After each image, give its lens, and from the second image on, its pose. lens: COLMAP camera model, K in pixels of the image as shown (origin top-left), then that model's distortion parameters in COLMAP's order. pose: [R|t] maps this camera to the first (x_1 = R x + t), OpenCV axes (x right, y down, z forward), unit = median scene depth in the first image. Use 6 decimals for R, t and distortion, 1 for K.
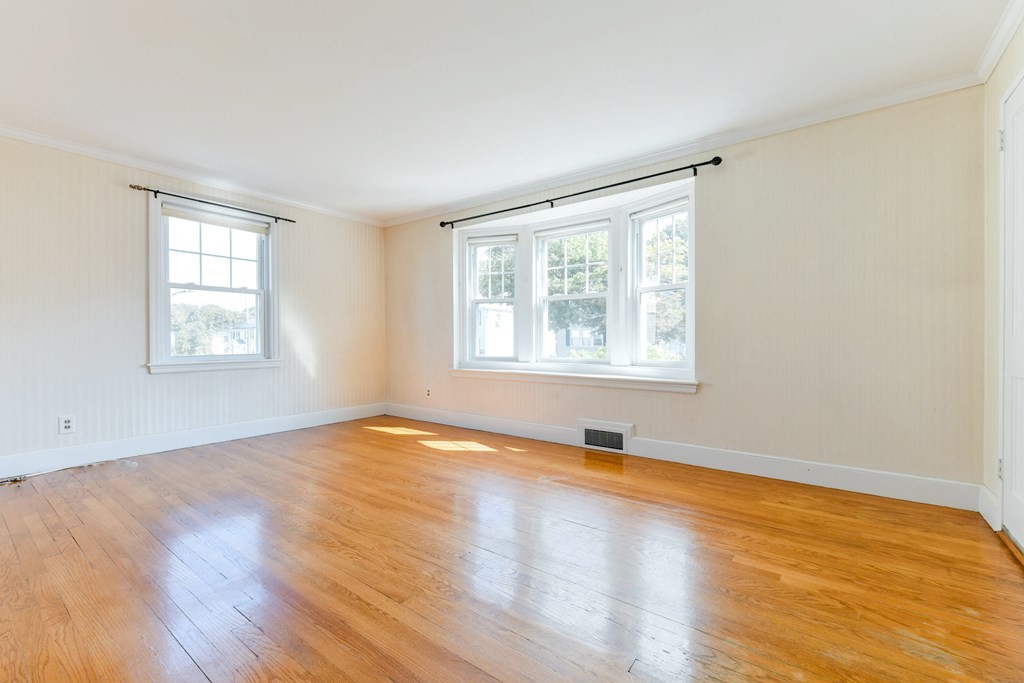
lens RADIAL K [[426.0, 0, 521.2], [0, 426.0, 340.8], [0, 0, 1]] dist [-0.000784, 0.000066]
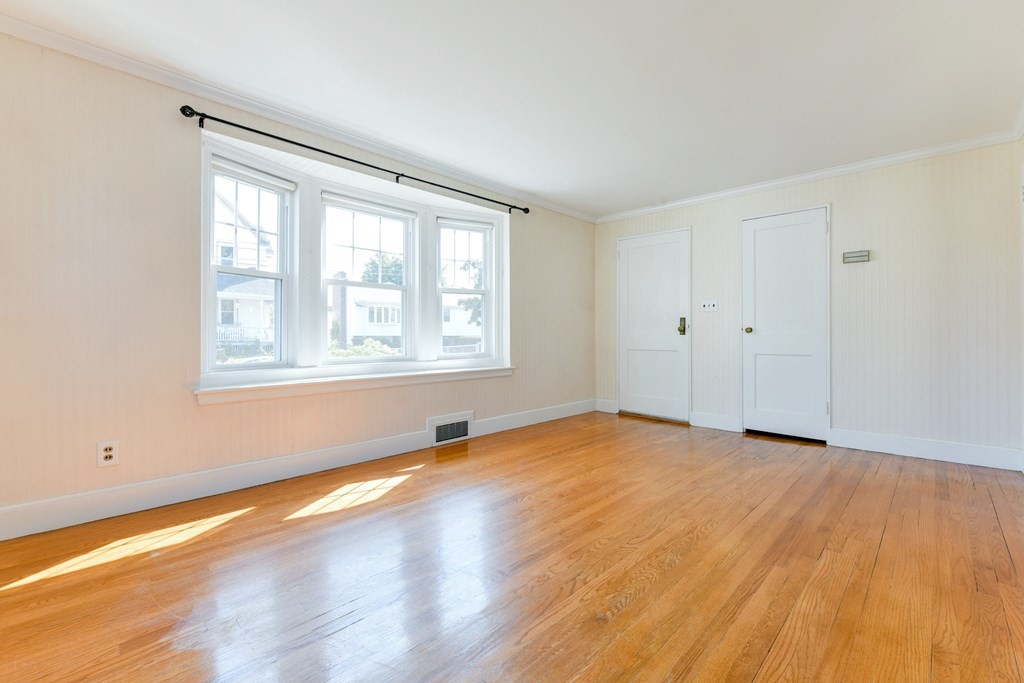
lens RADIAL K [[442.2, 0, 510.0], [0, 442.2, 332.0], [0, 0, 1]] dist [-0.002043, -0.000338]
pose [[0.143732, 0.007983, 0.989584, -0.801532], [0.003870, 0.999955, -0.008629, -0.000763], [-0.989609, 0.005070, 0.143695, 0.662469]]
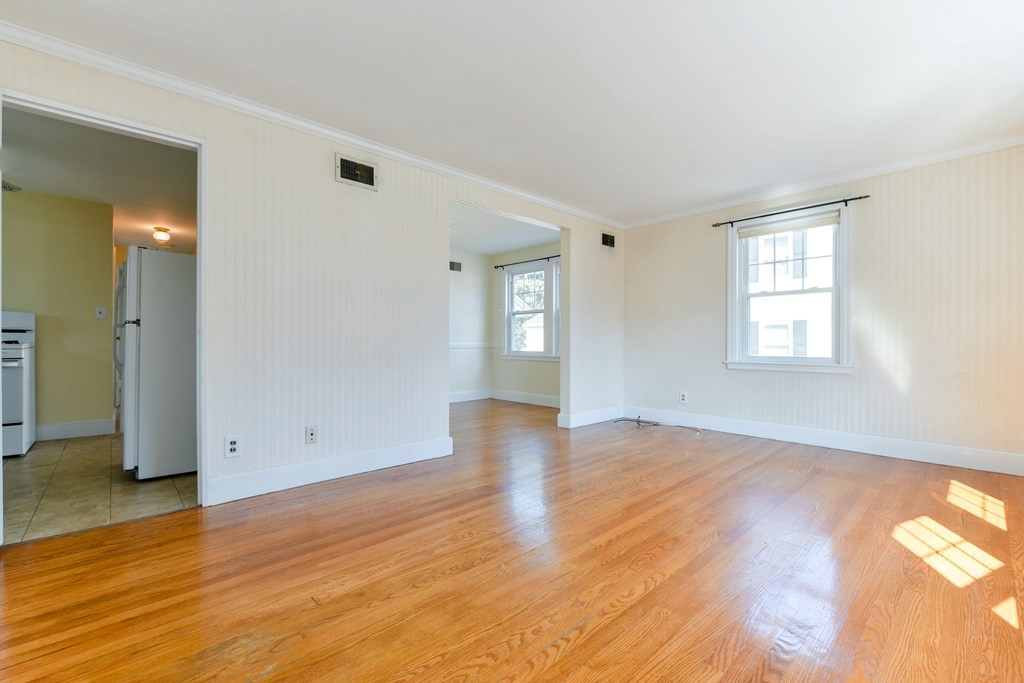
lens RADIAL K [[426.0, 0, 521.2], [0, 426.0, 340.8], [0, 0, 1]] dist [-0.000784, 0.000066]
pose [[-0.177456, -0.000204, -0.984129, 0.447848], [-0.005817, 0.999983, 0.000842, -0.002738], [0.984112, 0.005874, -0.177454, 0.586764]]
